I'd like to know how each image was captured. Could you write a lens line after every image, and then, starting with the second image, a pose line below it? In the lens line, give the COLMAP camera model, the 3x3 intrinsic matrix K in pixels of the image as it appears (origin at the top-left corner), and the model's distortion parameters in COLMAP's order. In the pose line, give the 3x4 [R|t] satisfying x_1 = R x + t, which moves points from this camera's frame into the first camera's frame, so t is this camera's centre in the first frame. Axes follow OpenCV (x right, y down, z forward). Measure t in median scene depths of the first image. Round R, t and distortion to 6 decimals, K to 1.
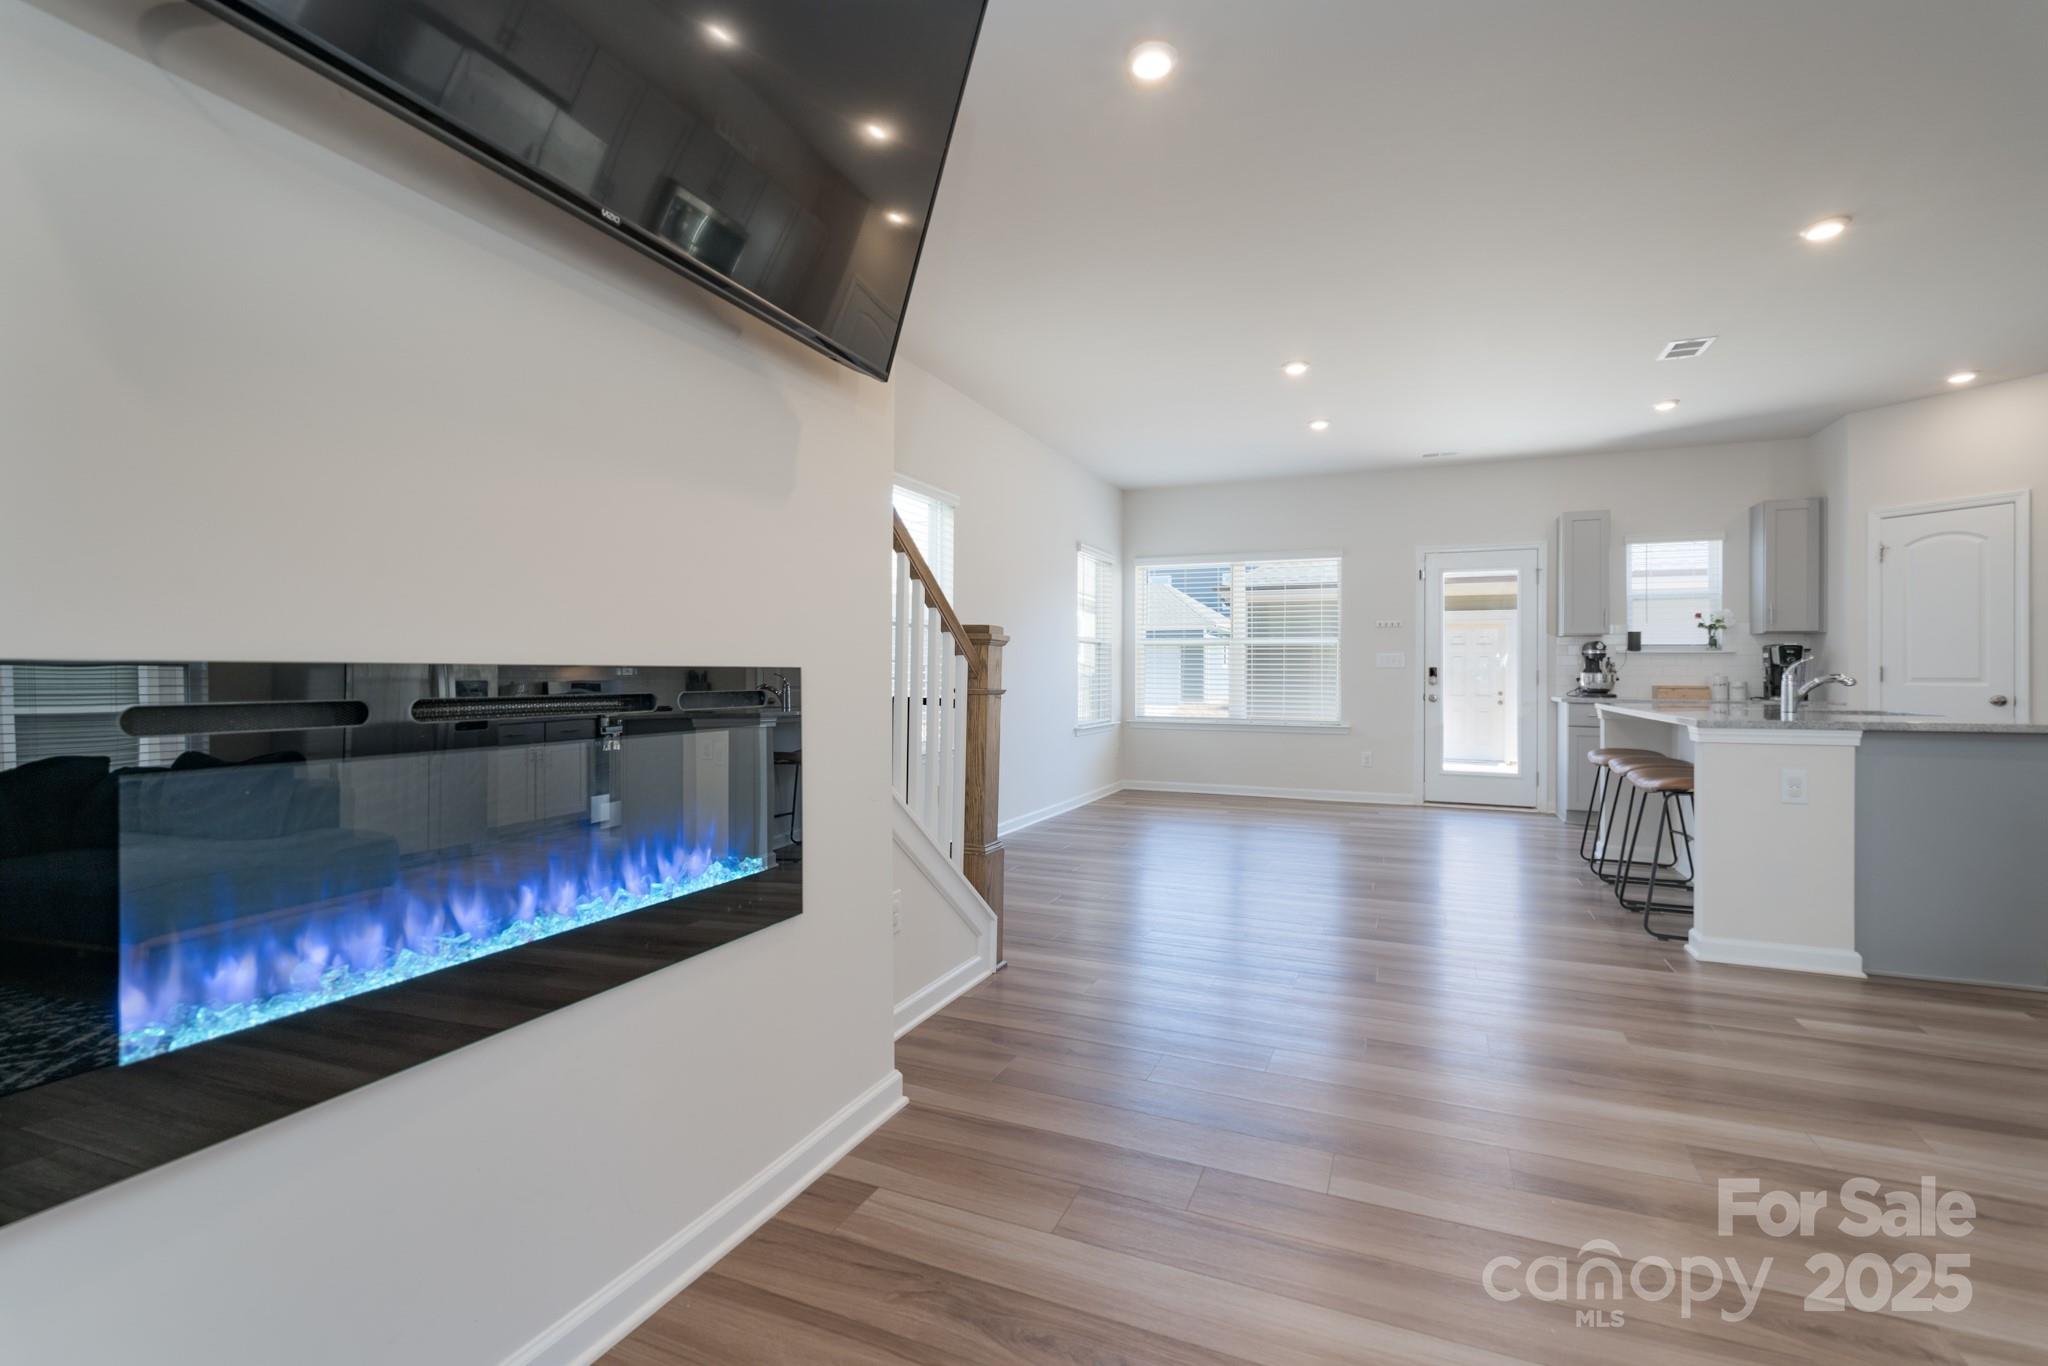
lens RADIAL K [[935.4, 0, 1018.8], [0, 935.4, 664.6], [0, 0, 1]] dist [0.001036, 0.000848]
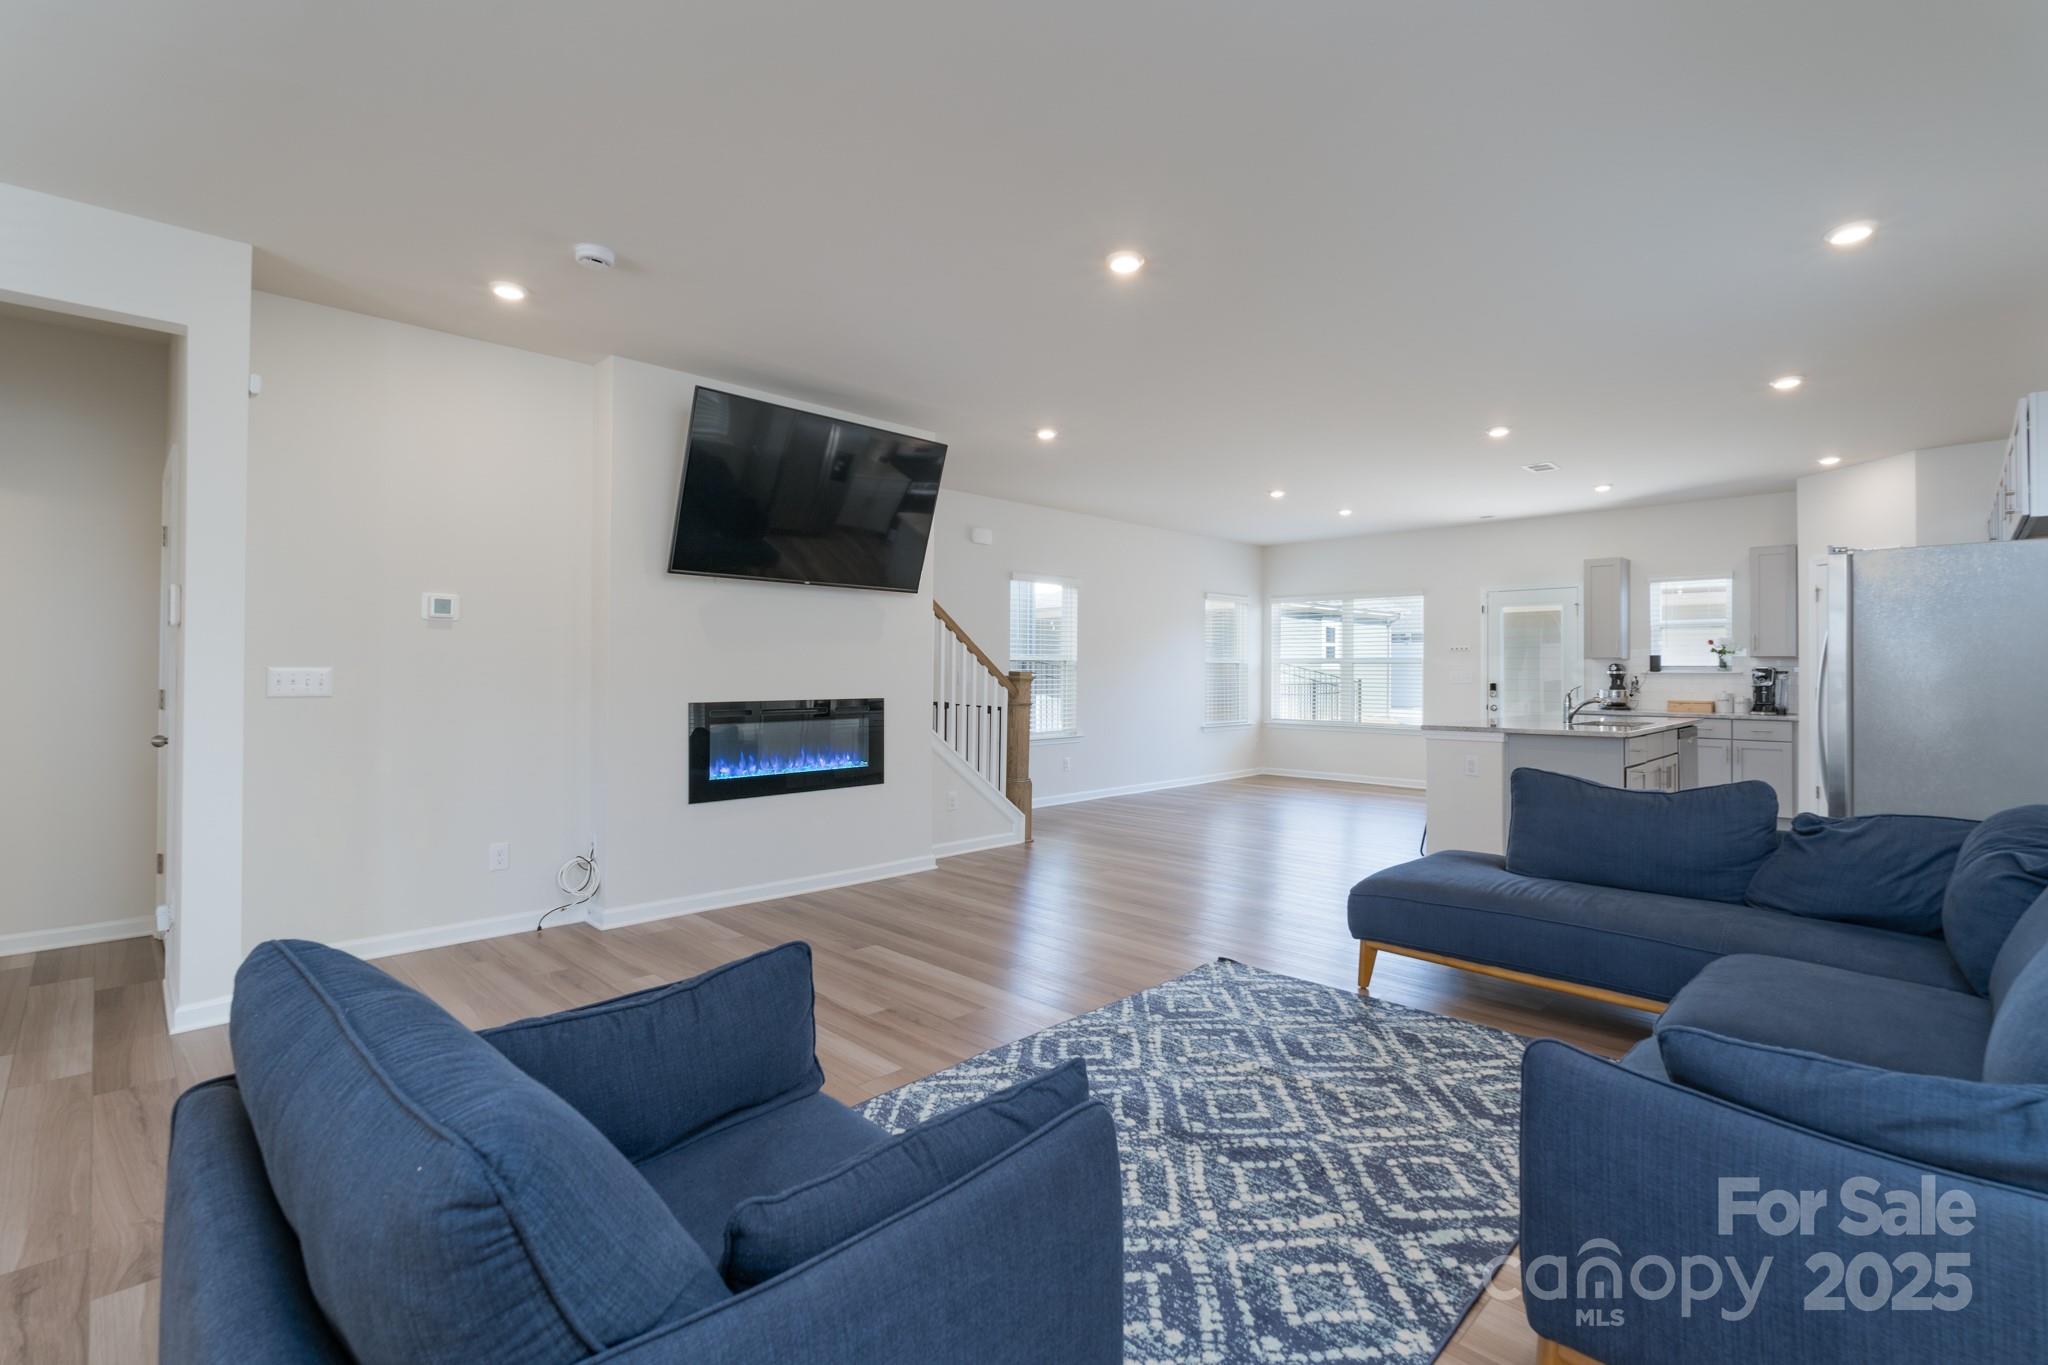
lens RADIAL K [[935.4, 0, 1018.8], [0, 935.4, 664.1], [0, 0, 1]] dist [0.001036, 0.000848]
pose [[0.929976, -0.004930, -0.367588, 0.350090], [0.004910, 0.999987, -0.000989, -0.027888], [0.367588, -0.000885, 0.929988, -0.440982]]
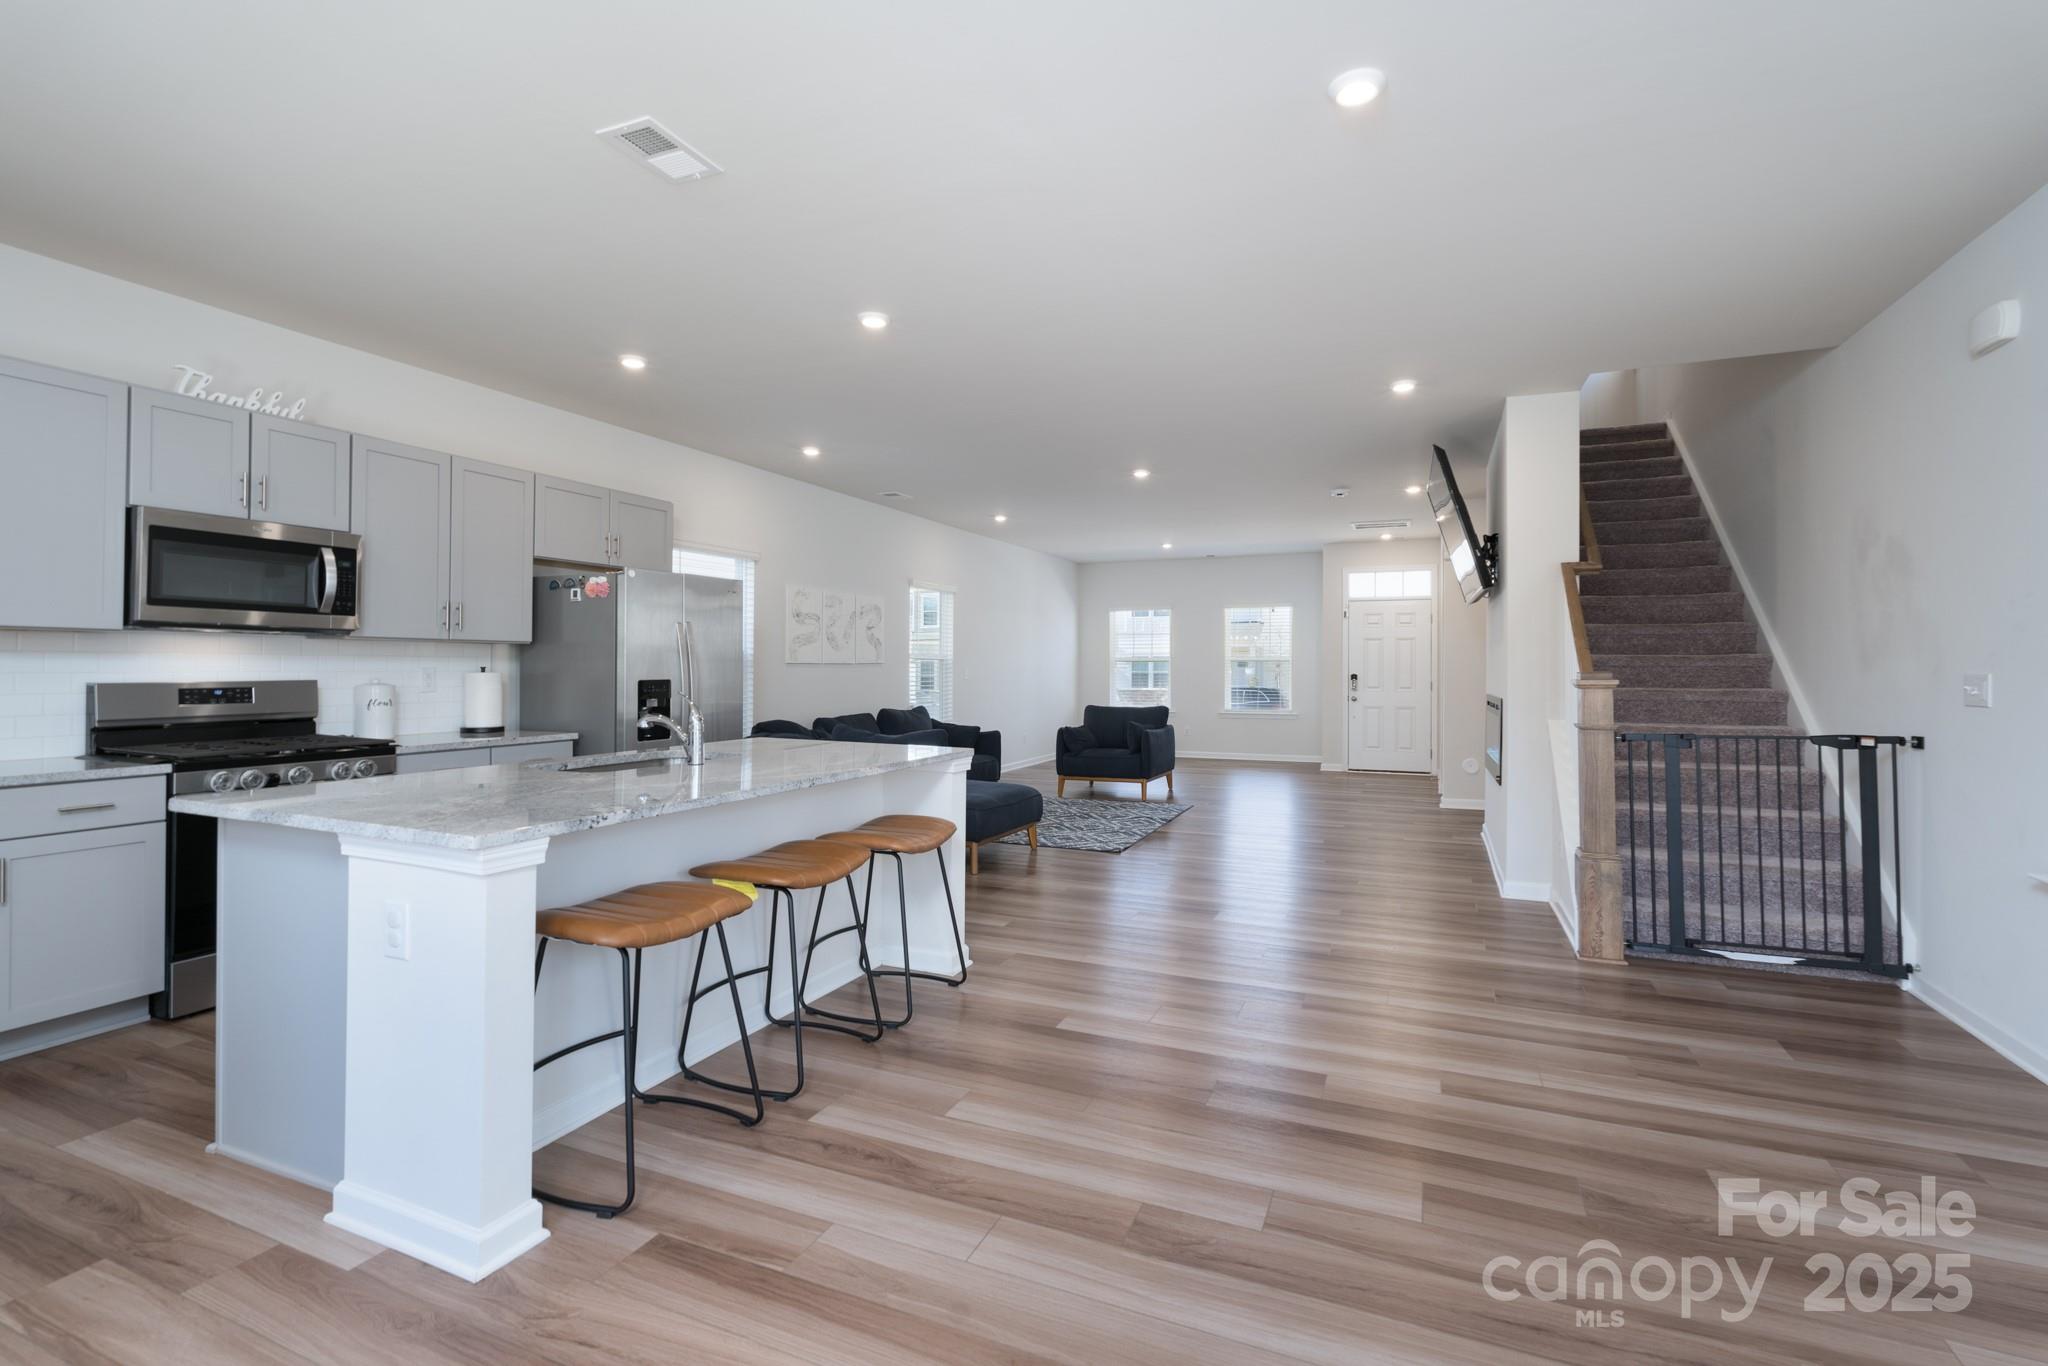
lens RADIAL K [[935.4, 0, 1018.8], [0, 935.4, 664.6], [0, 0, 1]] dist [0.001036, 0.000848]
pose [[-0.999966, -0.006748, 0.004673, 0.349051], [-0.006808, 0.999893, -0.012955, -0.014355], [-0.004585, -0.012986, -0.999905, 1.118079]]
